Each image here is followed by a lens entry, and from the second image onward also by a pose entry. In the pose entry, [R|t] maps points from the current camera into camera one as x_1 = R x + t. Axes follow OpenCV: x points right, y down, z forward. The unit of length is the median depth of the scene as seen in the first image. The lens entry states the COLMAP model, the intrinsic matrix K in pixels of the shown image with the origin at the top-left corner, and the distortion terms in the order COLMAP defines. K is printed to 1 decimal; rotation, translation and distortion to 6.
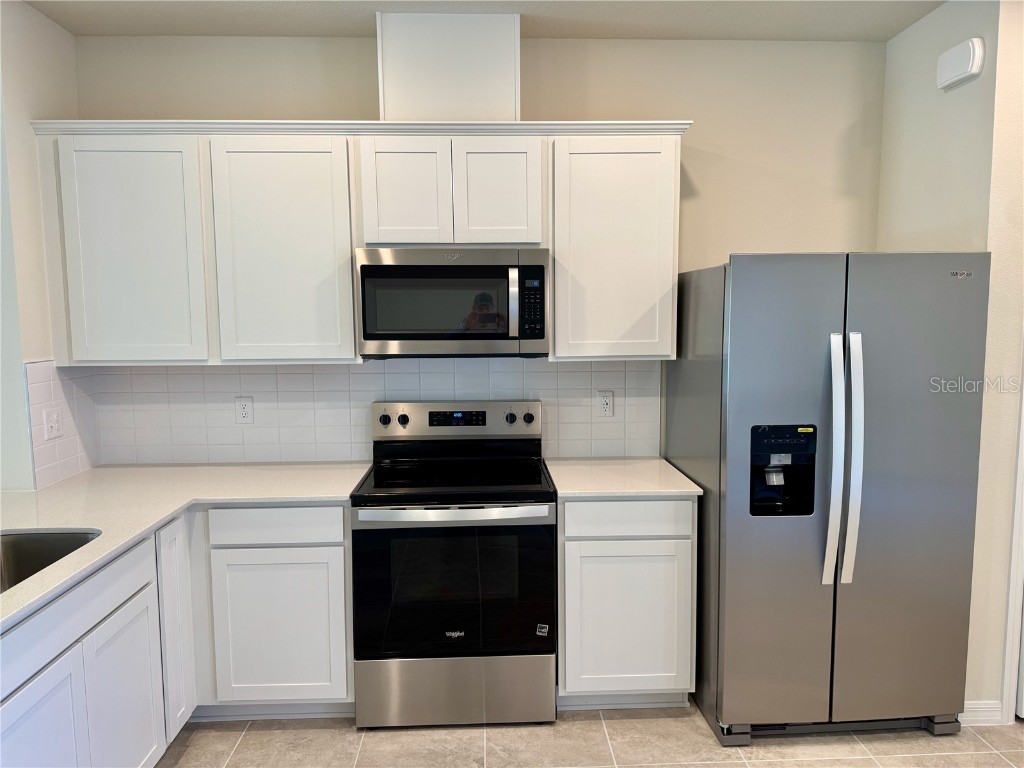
lens RADIAL K [[722.3, 0, 520.5], [0, 722.3, 382.7], [0, 0, 1]] dist [0.065262, -0.083558]
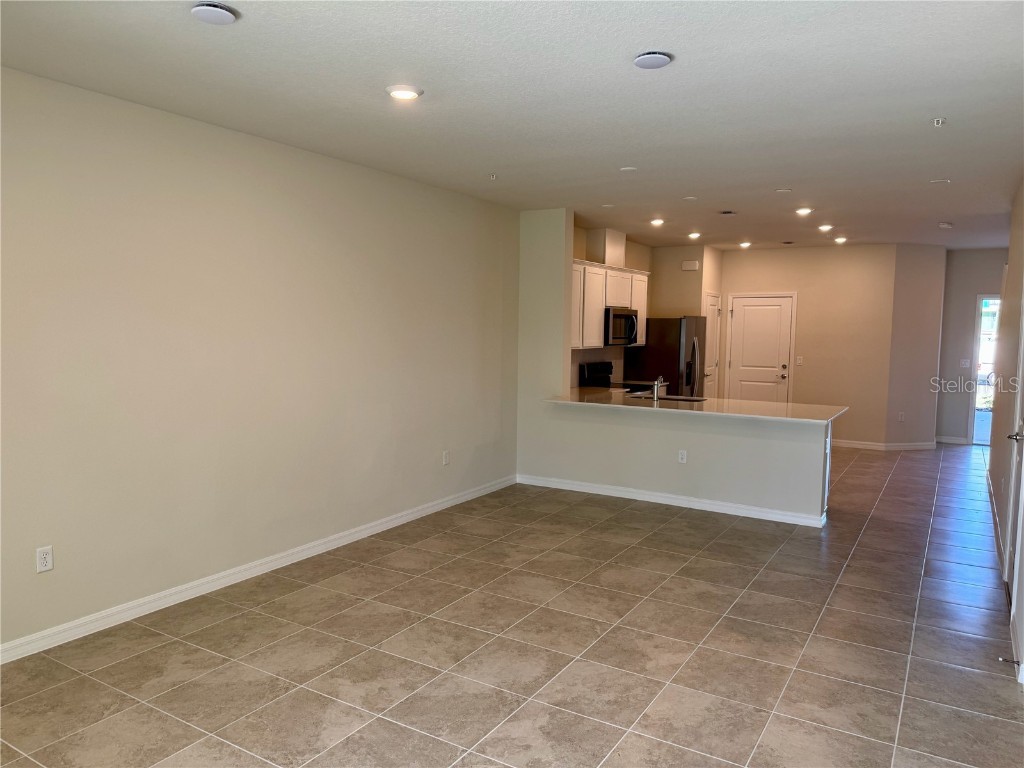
lens RADIAL K [[722.3, 0, 516.0], [0, 722.3, 380.9], [0, 0, 1]] dist [0.065262, -0.083558]
pose [[0.547228, -0.048805, 0.835559, -2.922915], [0.066703, 0.997666, 0.014588, 0.050384], [-0.834321, 0.047751, 0.549206, -0.311113]]
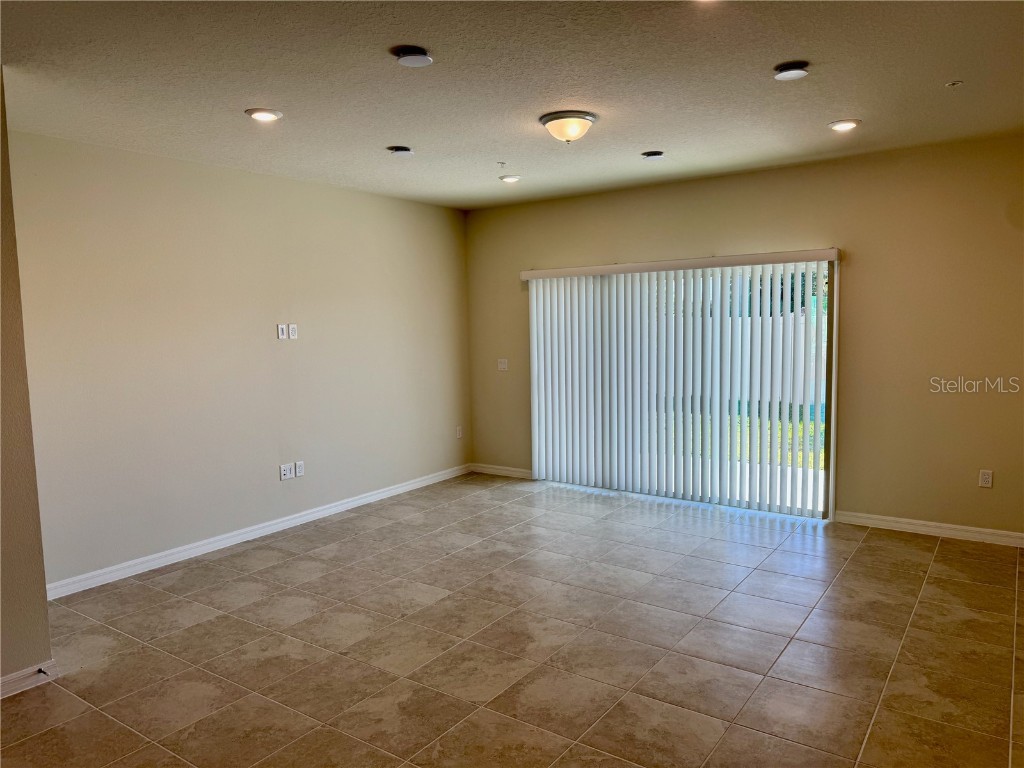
lens RADIAL K [[722.3, 0, 499.3], [0, 722.3, 388.1], [0, 0, 1]] dist [0.065262, -0.083558]
pose [[-0.612648, 0.096545, -0.784437, -1.017546], [-0.050588, 0.985686, 0.160823, -0.096697], [0.788735, 0.138211, -0.598994, 0.939639]]
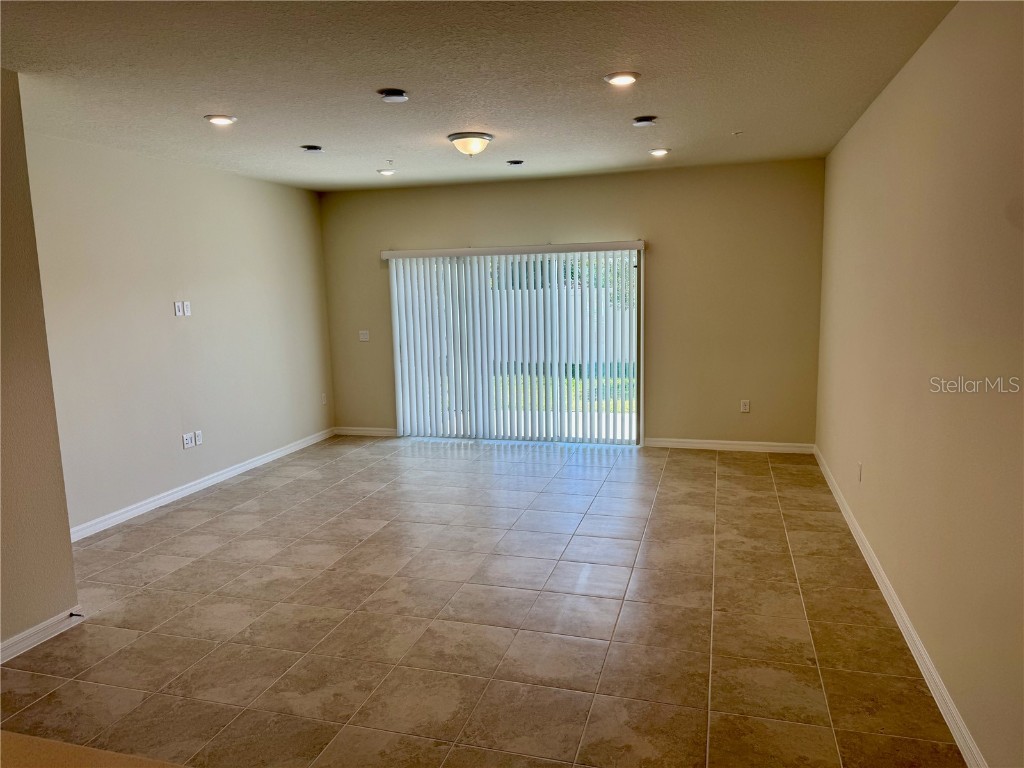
lens RADIAL K [[722.3, 0, 498.7], [0, 722.3, 385.4], [0, 0, 1]] dist [0.065262, -0.083558]
pose [[-0.328042, 0.148585, -0.932904, -0.504586], [-0.062562, 0.981967, 0.178398, -0.117644], [0.942589, 0.116886, -0.312831, 0.811191]]
